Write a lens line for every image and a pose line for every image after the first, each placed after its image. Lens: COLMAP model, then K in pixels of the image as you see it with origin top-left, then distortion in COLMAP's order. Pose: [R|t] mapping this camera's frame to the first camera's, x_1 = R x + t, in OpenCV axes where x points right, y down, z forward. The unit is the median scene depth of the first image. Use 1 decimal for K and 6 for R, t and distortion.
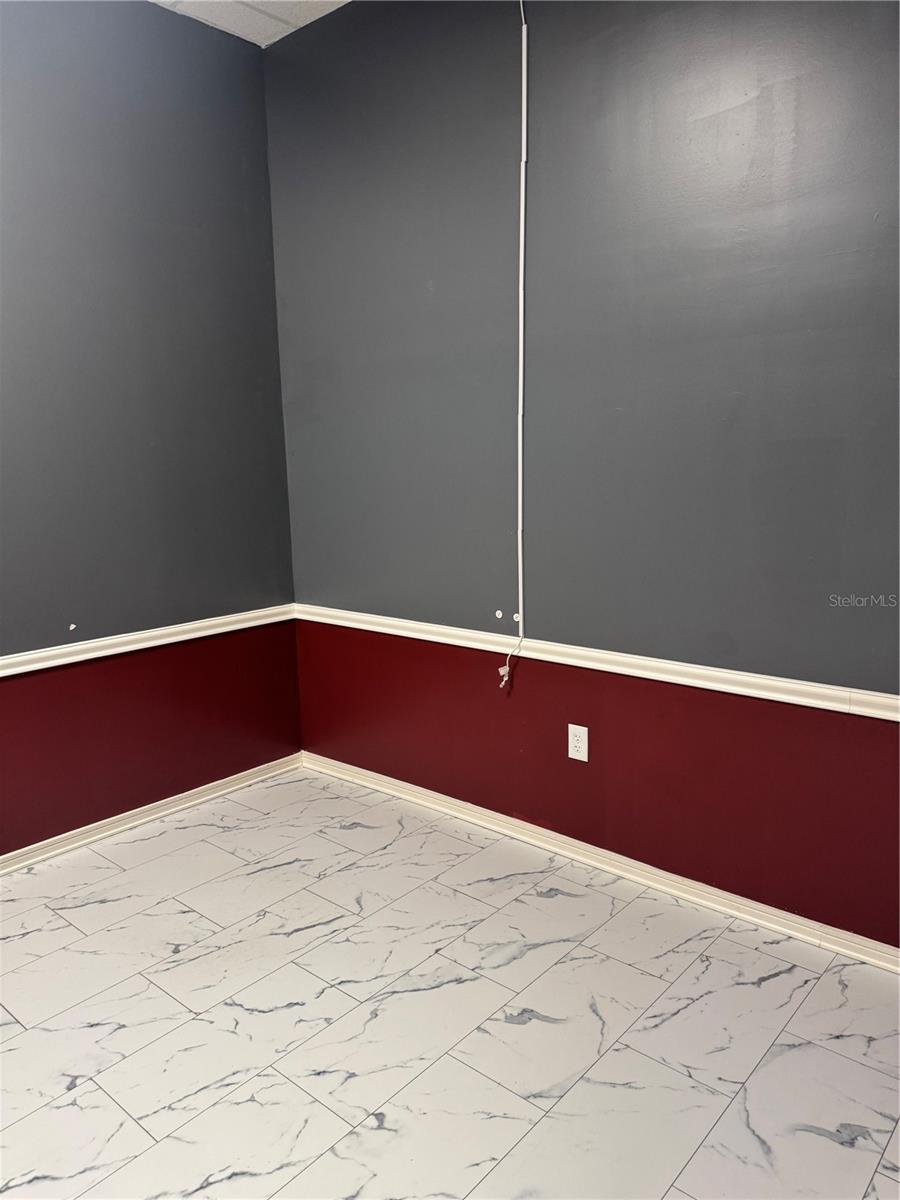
lens RADIAL K [[861.3, 0, 450.0], [0, 861.3, 600.0], [0, 0, 1]] dist [-0.004995, -0.004526]
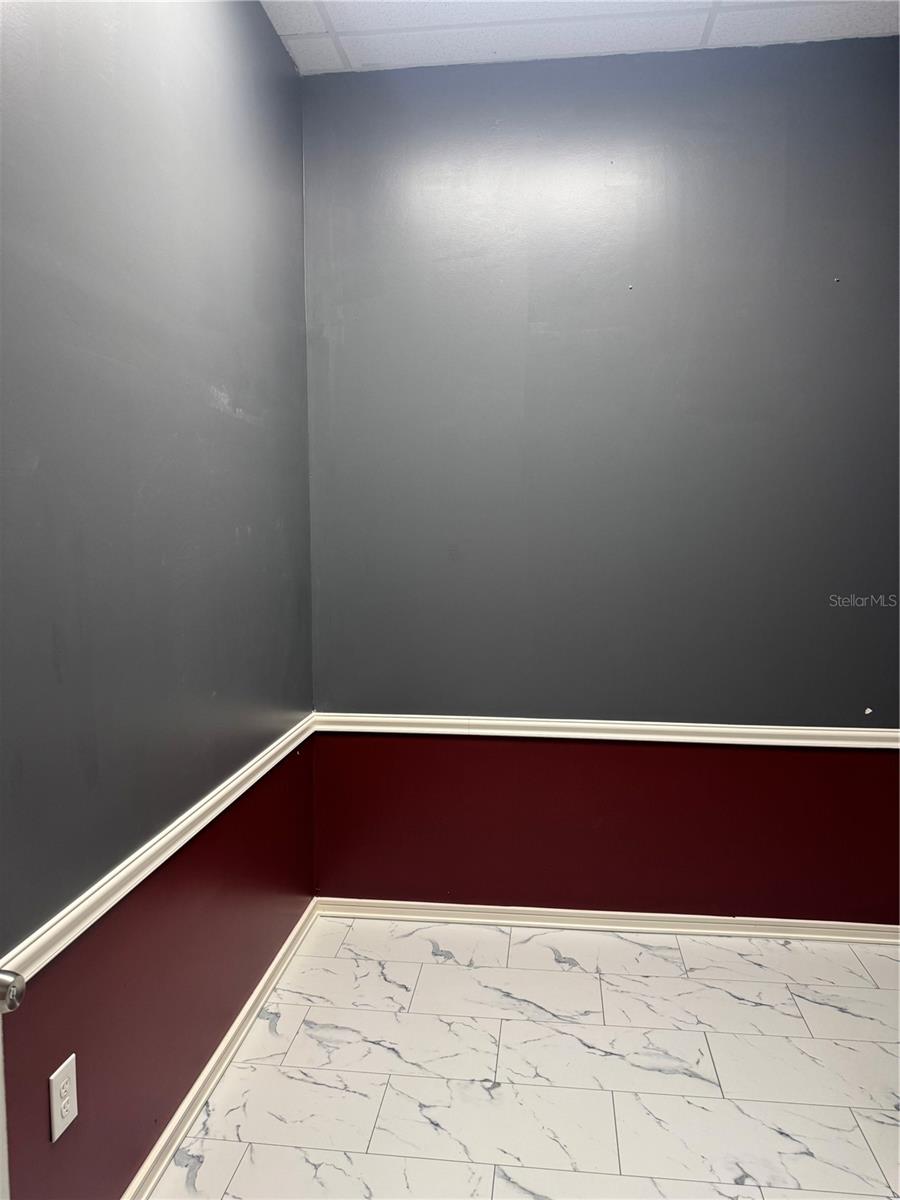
lens RADIAL K [[861.3, 0, 450.0], [0, 861.3, 600.0], [0, 0, 1]] dist [-0.004995, -0.004526]
pose [[0.551220, 0.093201, -0.829138, 0.095099], [-0.158308, 0.987373, 0.005743, -0.022824], [0.819204, 0.128094, 0.559015, 0.100442]]
